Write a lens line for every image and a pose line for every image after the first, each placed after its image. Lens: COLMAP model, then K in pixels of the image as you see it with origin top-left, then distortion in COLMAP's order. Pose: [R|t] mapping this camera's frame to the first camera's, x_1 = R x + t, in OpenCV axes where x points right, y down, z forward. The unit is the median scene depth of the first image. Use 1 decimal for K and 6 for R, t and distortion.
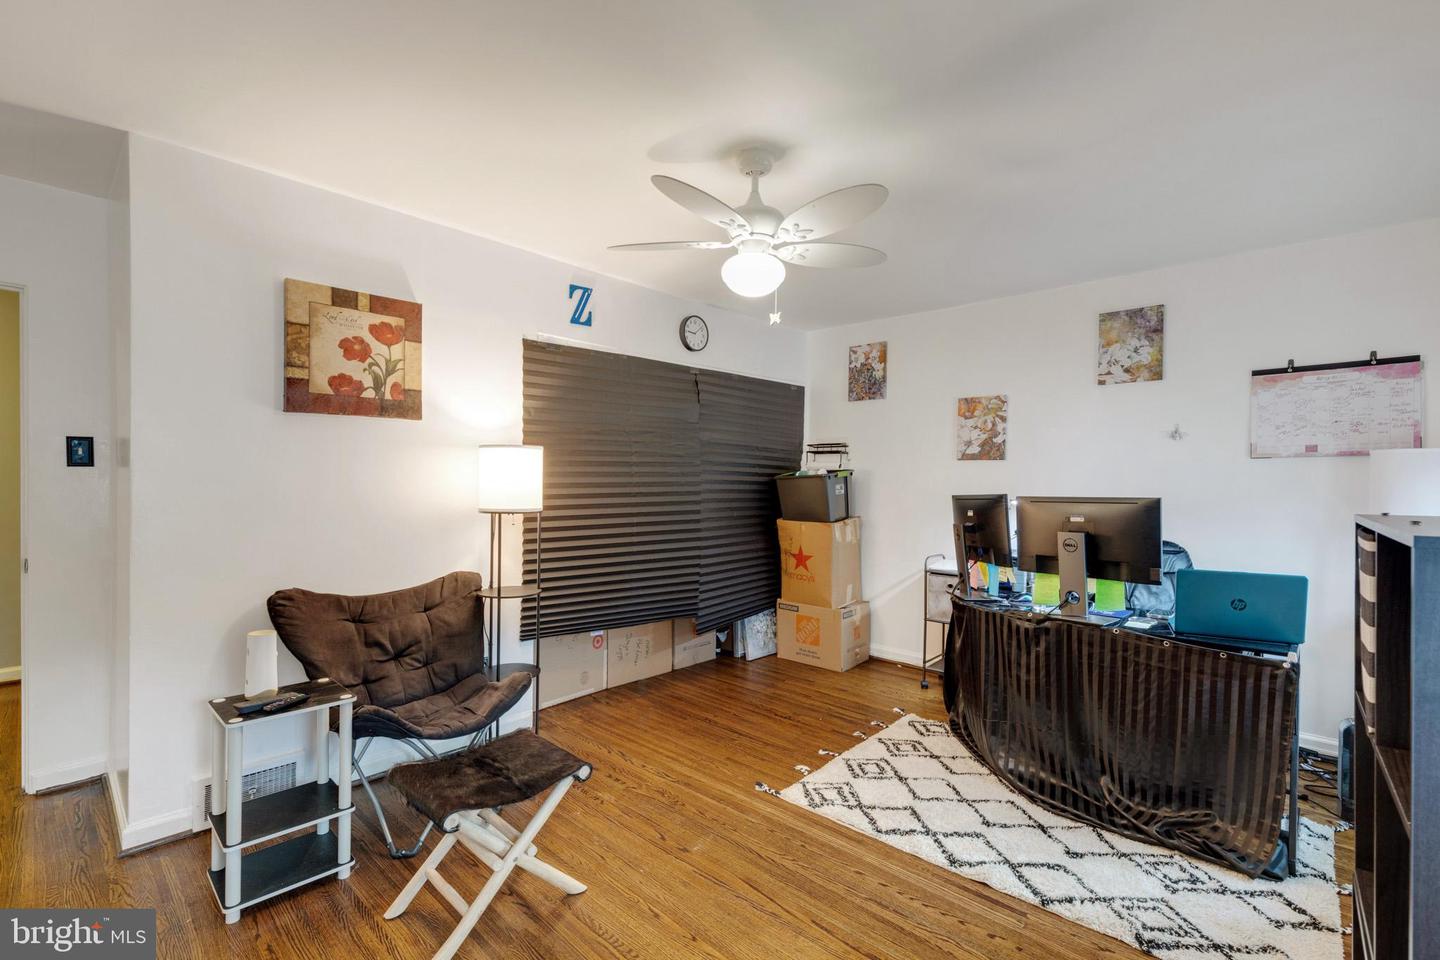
lens RADIAL K [[652.2, 0, 725.1], [0, 652.2, 484.2], [0, 0, 1]] dist [0.010780, -0.002005]
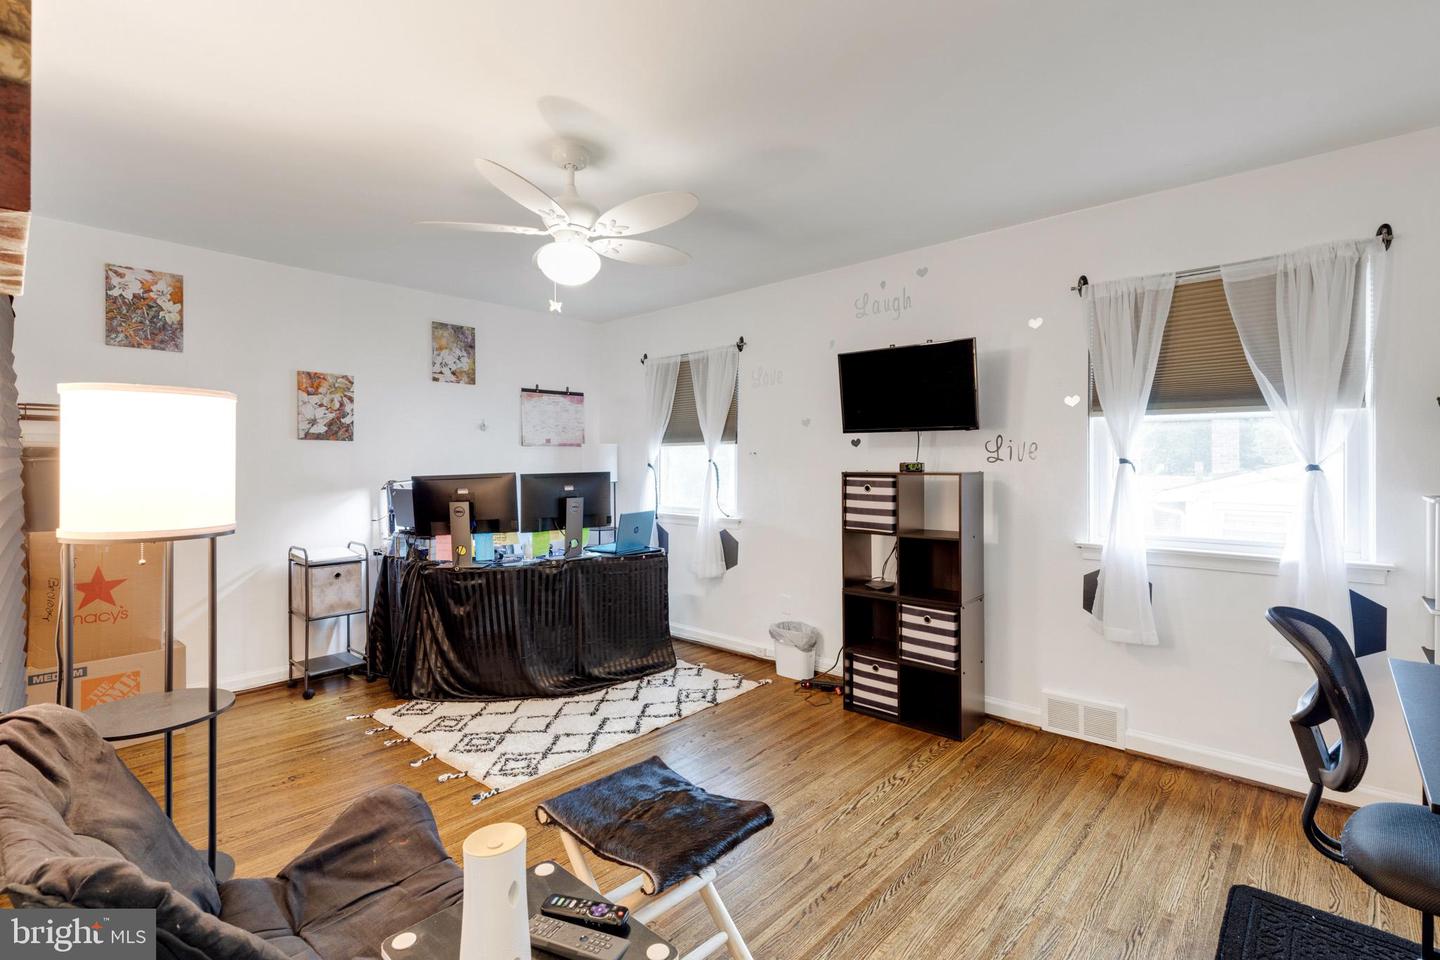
lens RADIAL K [[652.2, 0, 724.3], [0, 652.2, 465.0], [0, 0, 1]] dist [0.010780, -0.002005]
pose [[-0.003629, -0.010927, 0.999934, -0.924169], [0.009953, 0.999890, 0.010963, -0.009656], [-0.999944, 0.009992, -0.003520, 0.707632]]
